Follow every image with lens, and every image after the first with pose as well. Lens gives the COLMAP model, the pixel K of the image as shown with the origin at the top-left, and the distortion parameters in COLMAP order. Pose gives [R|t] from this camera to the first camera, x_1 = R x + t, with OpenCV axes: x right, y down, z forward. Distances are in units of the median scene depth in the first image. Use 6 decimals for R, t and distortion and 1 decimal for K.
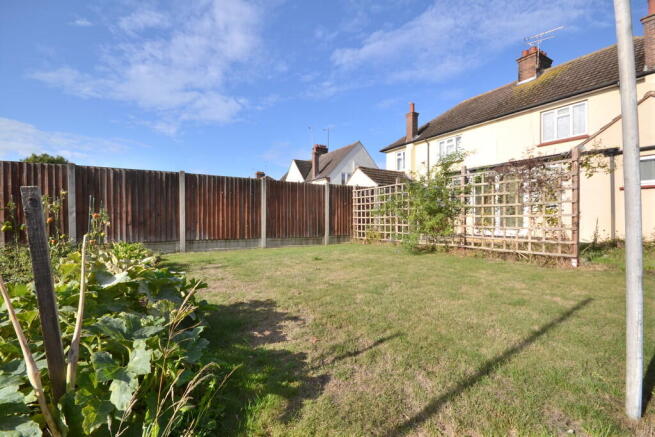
lens RADIAL K [[287.5, 0, 321.9], [0, 287.5, 220.8], [0, 0, 1]] dist [-0.012568, 0.000212]
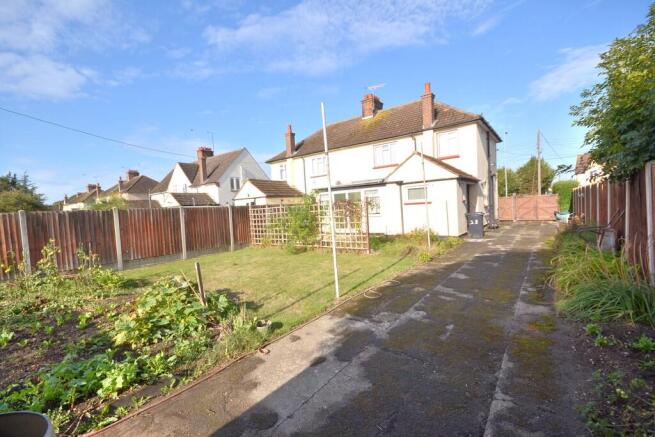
lens RADIAL K [[293.2, 0, 326.5], [0, 293.2, 221.7], [0, 0, 1]] dist [-0.001235, -0.010432]
pose [[0.919348, -0.064499, 0.388123, -0.098422], [0.050418, 0.997651, 0.046367, -0.092060], [-0.390202, -0.023059, 0.920440, -0.417085]]
